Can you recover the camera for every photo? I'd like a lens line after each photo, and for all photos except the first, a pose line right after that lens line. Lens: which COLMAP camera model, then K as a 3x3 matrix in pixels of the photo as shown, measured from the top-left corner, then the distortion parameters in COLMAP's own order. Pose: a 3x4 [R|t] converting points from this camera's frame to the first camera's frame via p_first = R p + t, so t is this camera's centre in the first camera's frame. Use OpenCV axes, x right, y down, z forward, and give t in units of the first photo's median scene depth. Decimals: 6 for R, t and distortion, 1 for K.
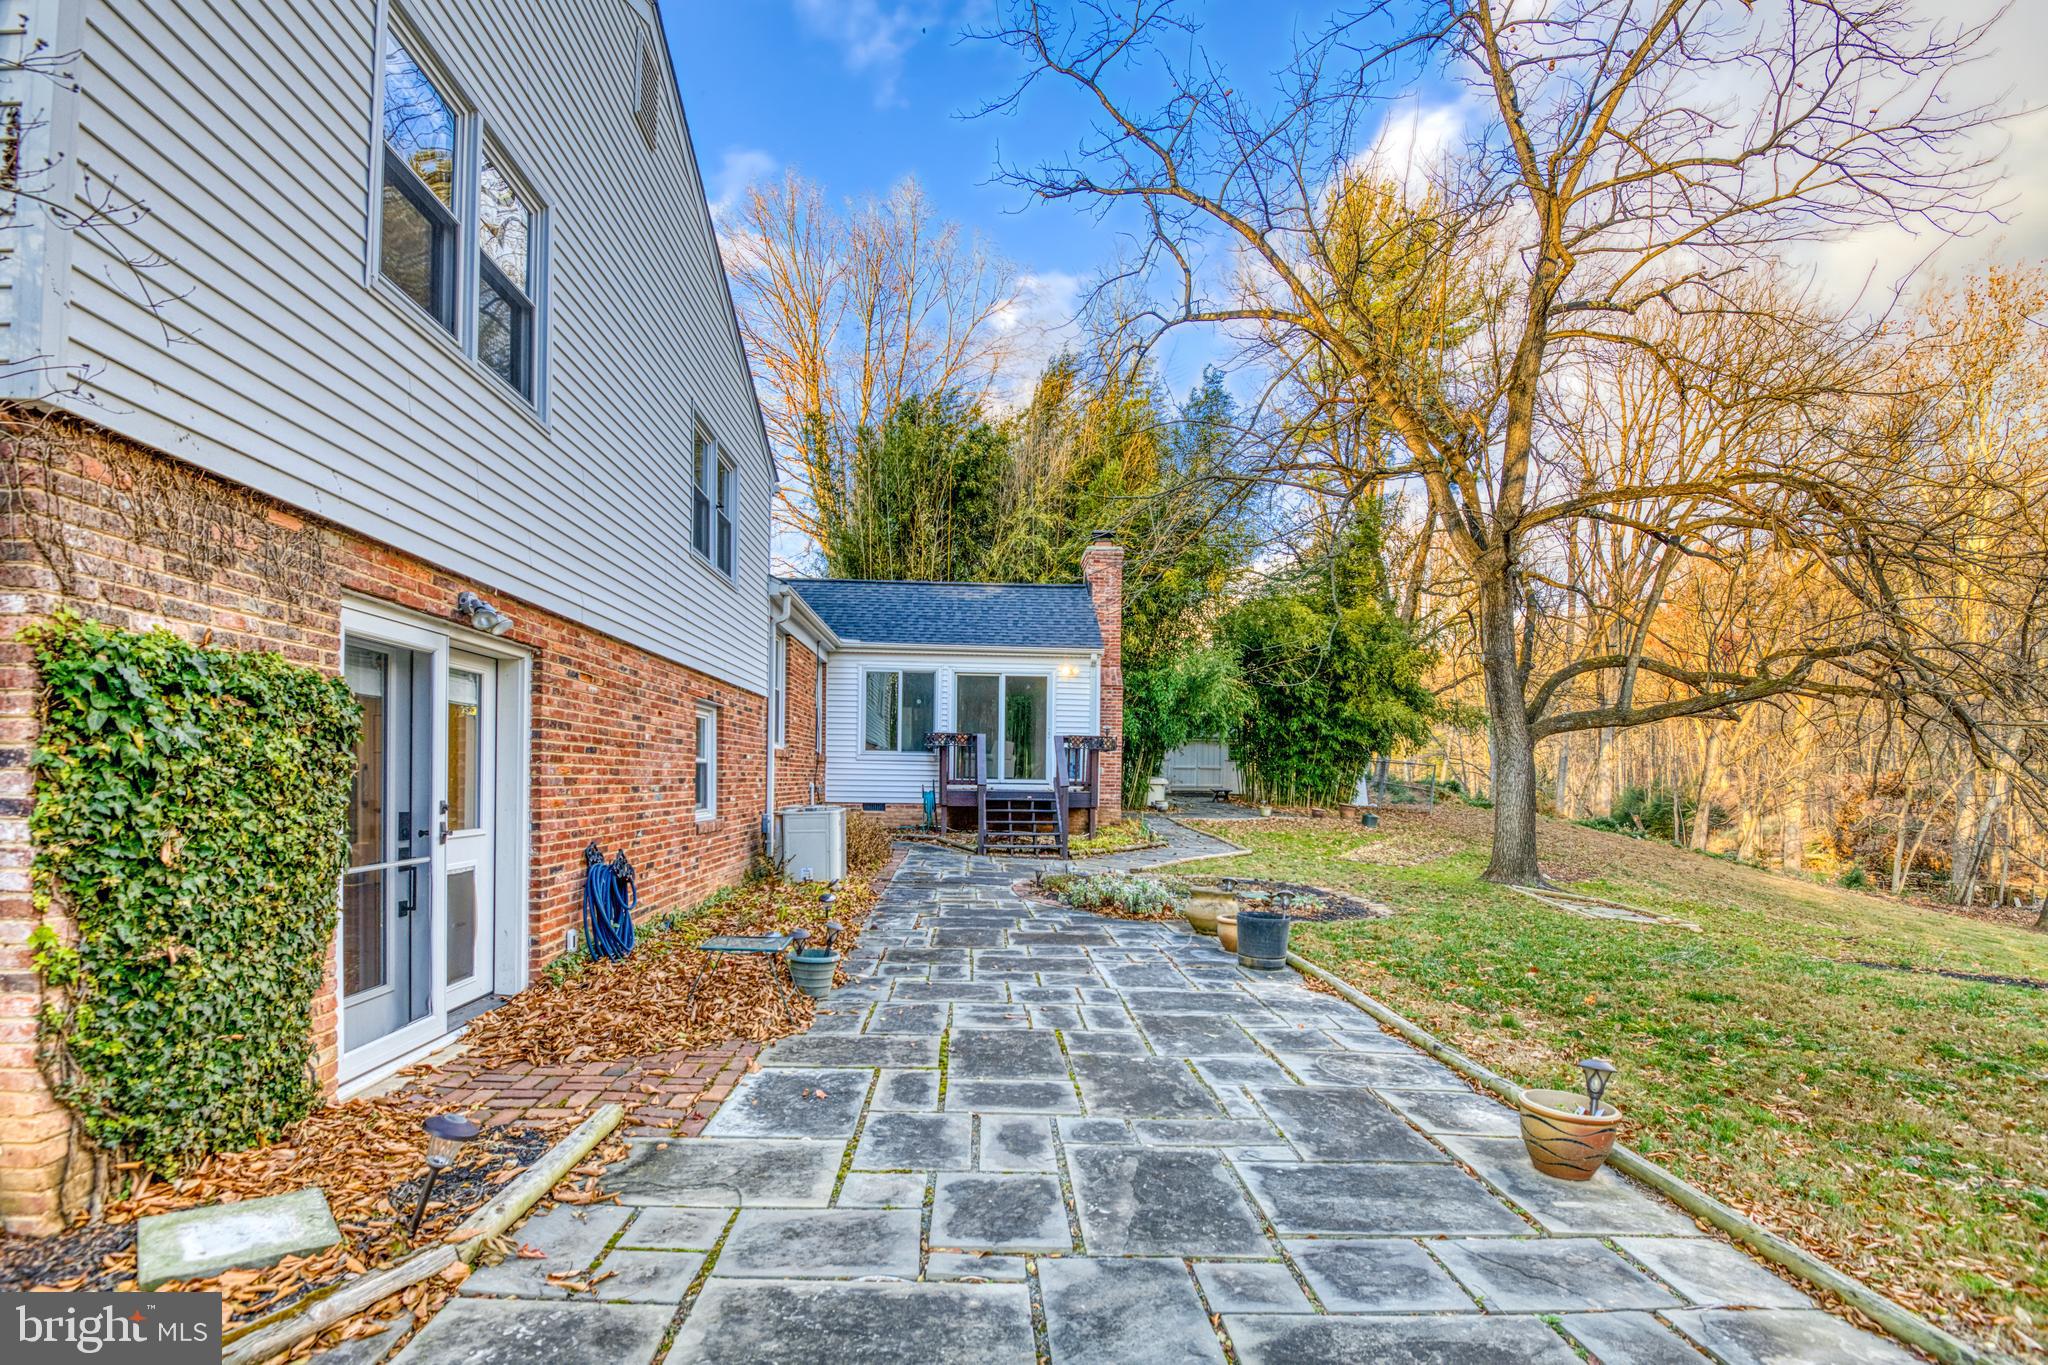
lens RADIAL K [[952.9, 0, 1026.5], [0, 952.9, 775.4], [0, 0, 1]] dist [-0.058014, -0.000140]
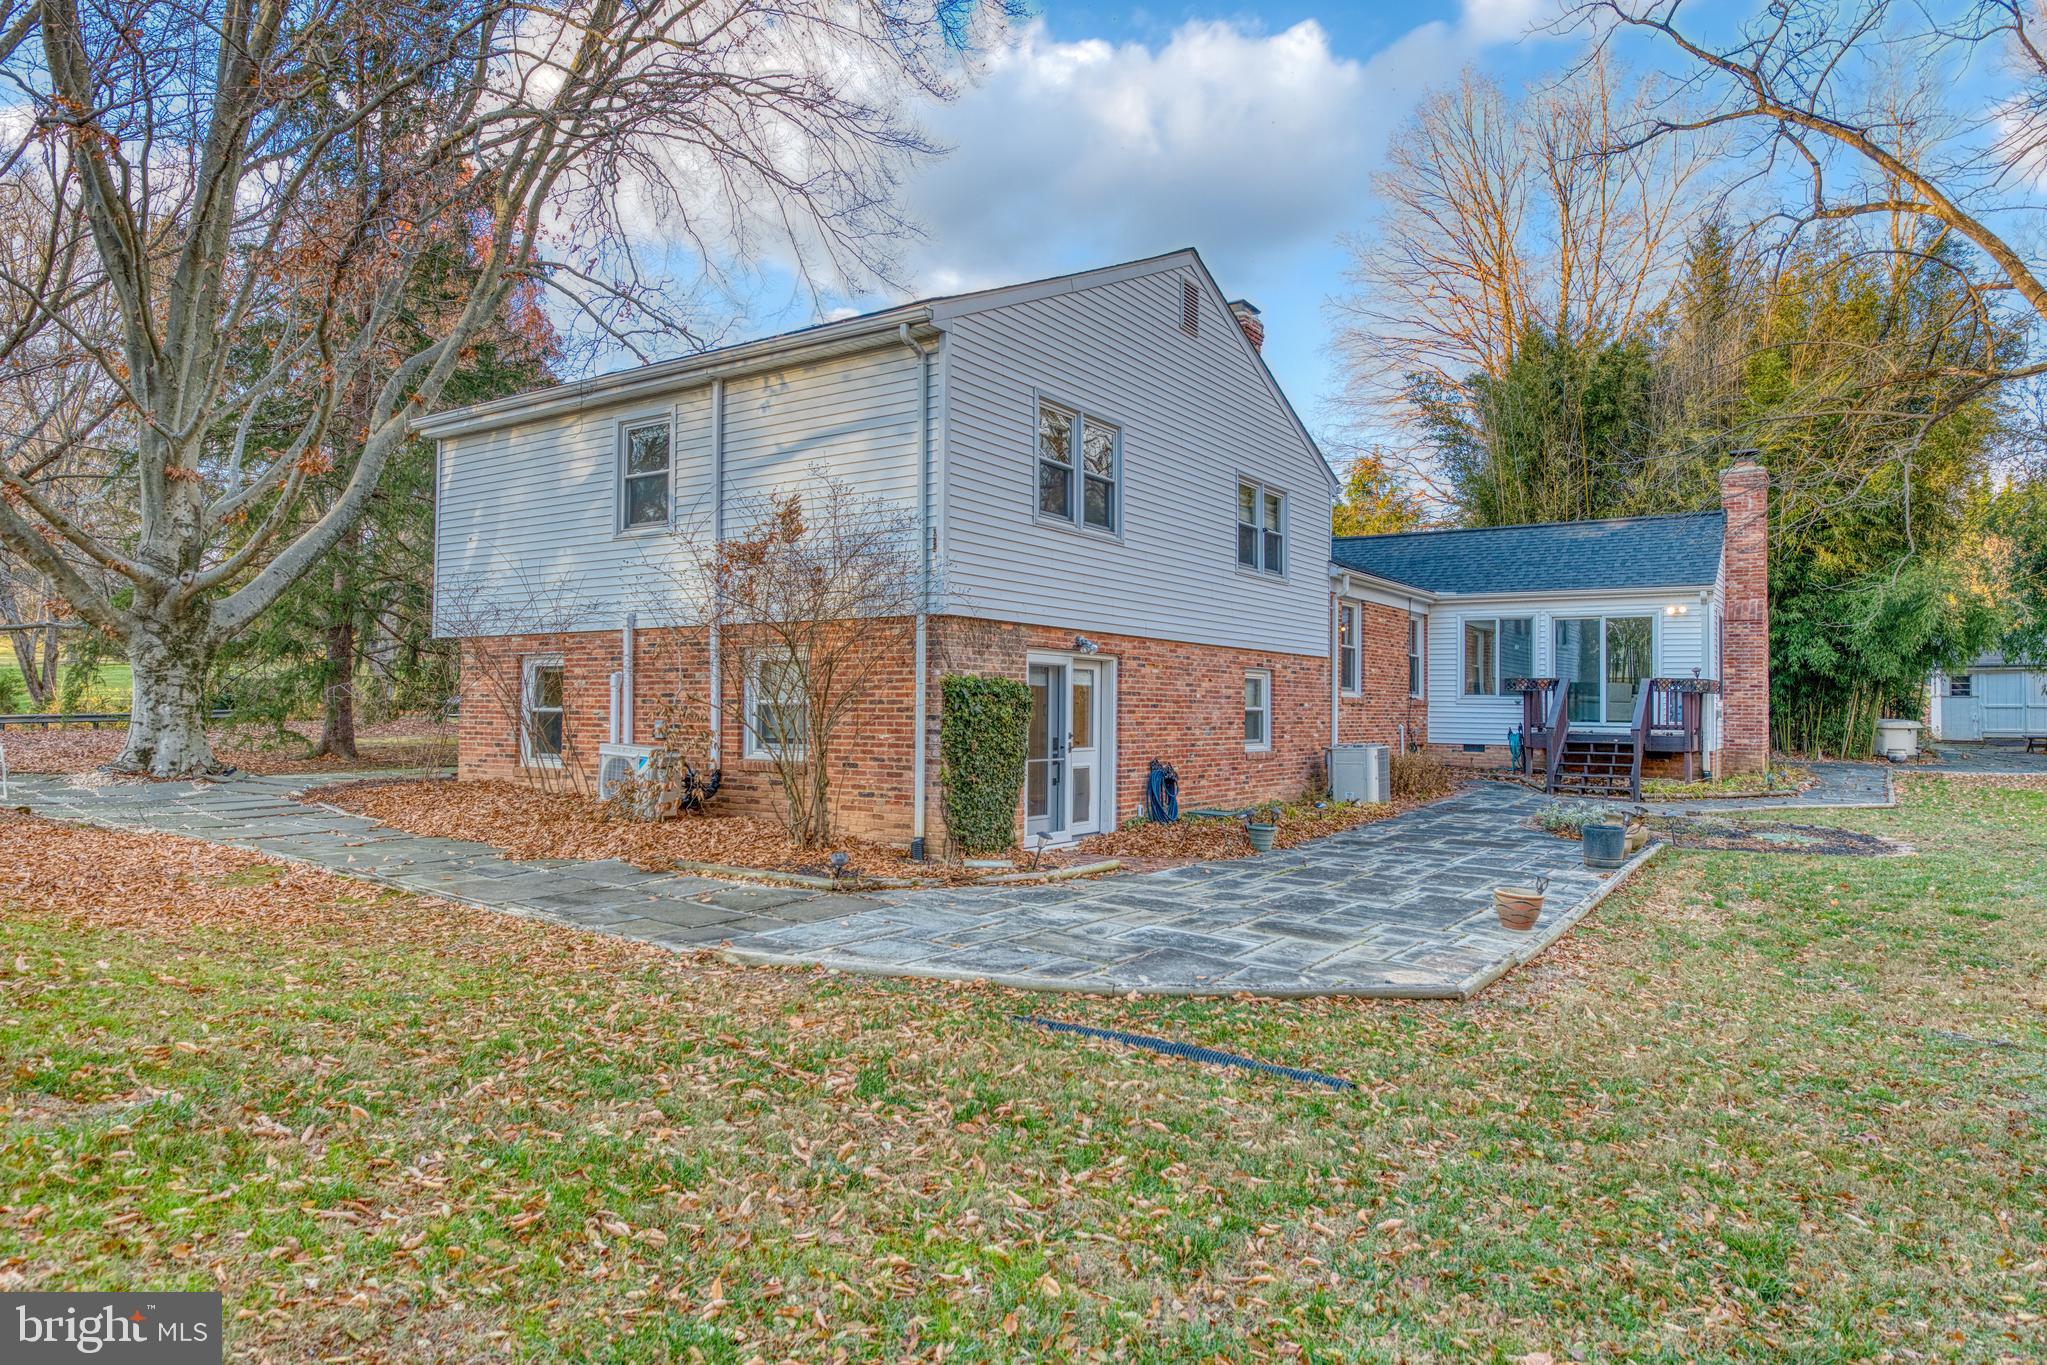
lens RADIAL K [[1167.4, 0, 1023.5], [0, 1167.4, 682.5], [0, 0, 1]] dist [0.001844, 0.000219]
pose [[0.771763, -0.016973, -0.635683, 0.609689], [-0.000156, 0.999639, -0.026880, -0.009872], [0.635910, 0.020845, 0.771482, -0.699648]]
